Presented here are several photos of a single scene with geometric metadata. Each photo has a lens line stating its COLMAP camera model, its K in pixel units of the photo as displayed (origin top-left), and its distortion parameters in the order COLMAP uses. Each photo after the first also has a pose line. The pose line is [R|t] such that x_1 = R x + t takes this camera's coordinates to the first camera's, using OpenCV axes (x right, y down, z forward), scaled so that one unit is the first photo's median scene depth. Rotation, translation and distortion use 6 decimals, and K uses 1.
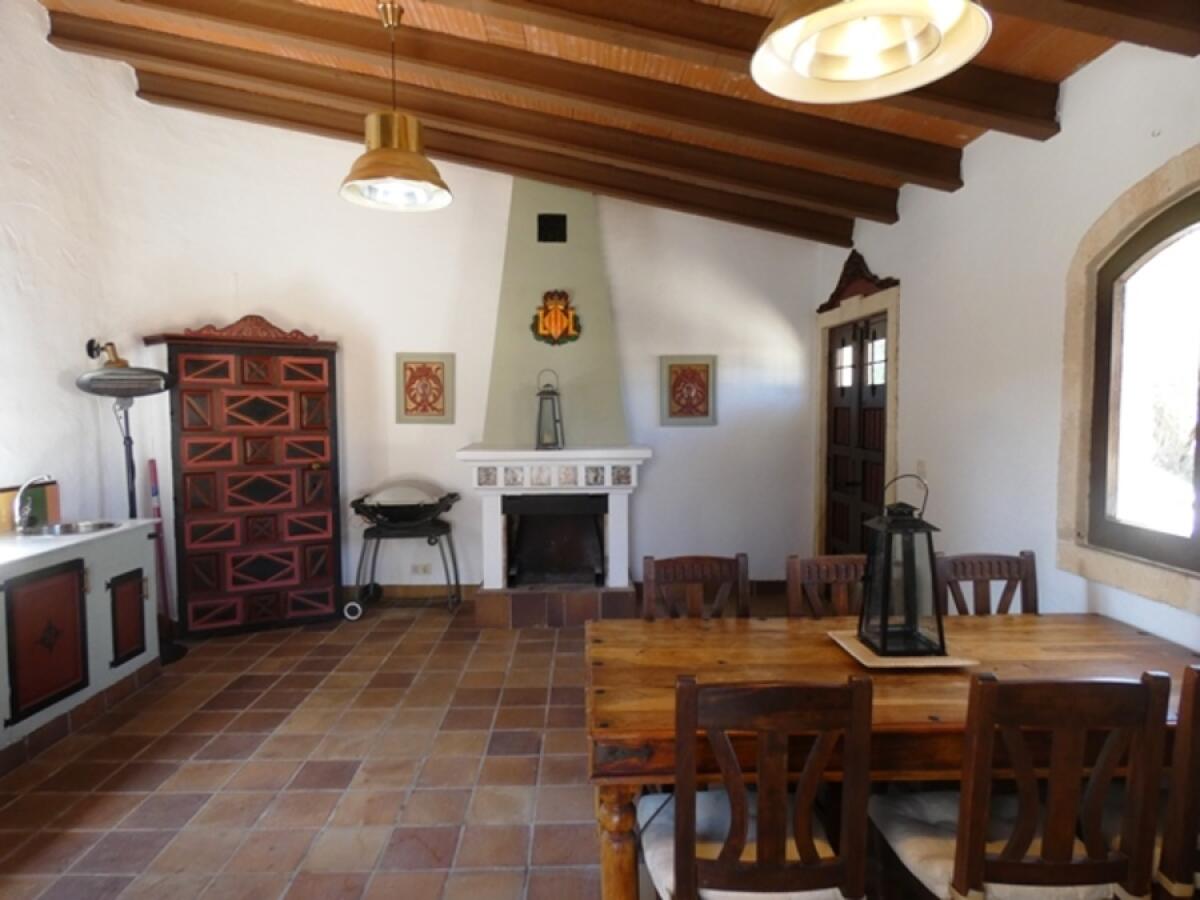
lens RADIAL K [[726.9, 0, 603.9], [0, 726.9, 448.8], [0, 0, 1]] dist [0.004638, -0.000047]
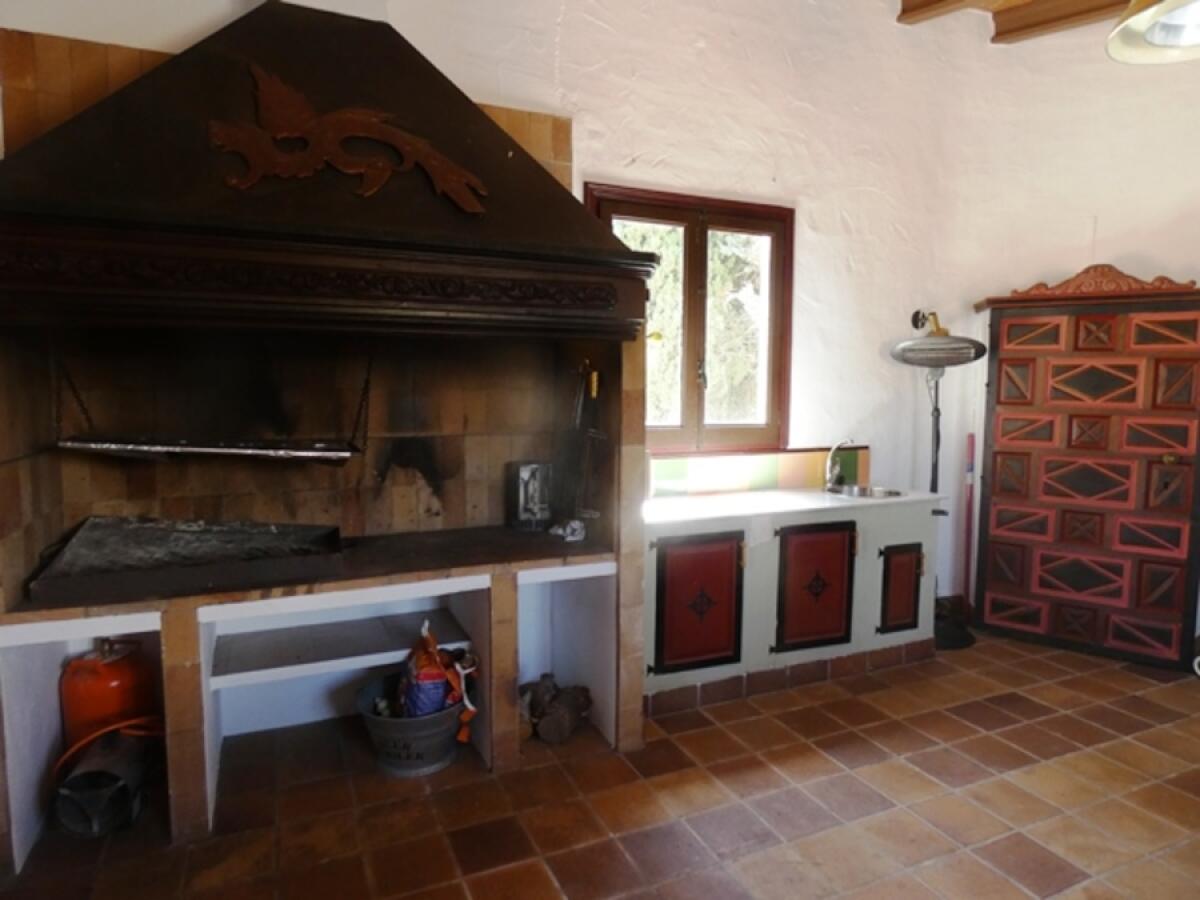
lens RADIAL K [[726.9, 0, 603.9], [0, 726.9, 448.8], [0, 0, 1]] dist [0.004638, -0.000047]
pose [[0.383297, 0.092375, -0.918994, 0.071823], [-0.063769, 0.995258, 0.073444, -0.004960], [0.921421, 0.030452, 0.387370, 0.200115]]
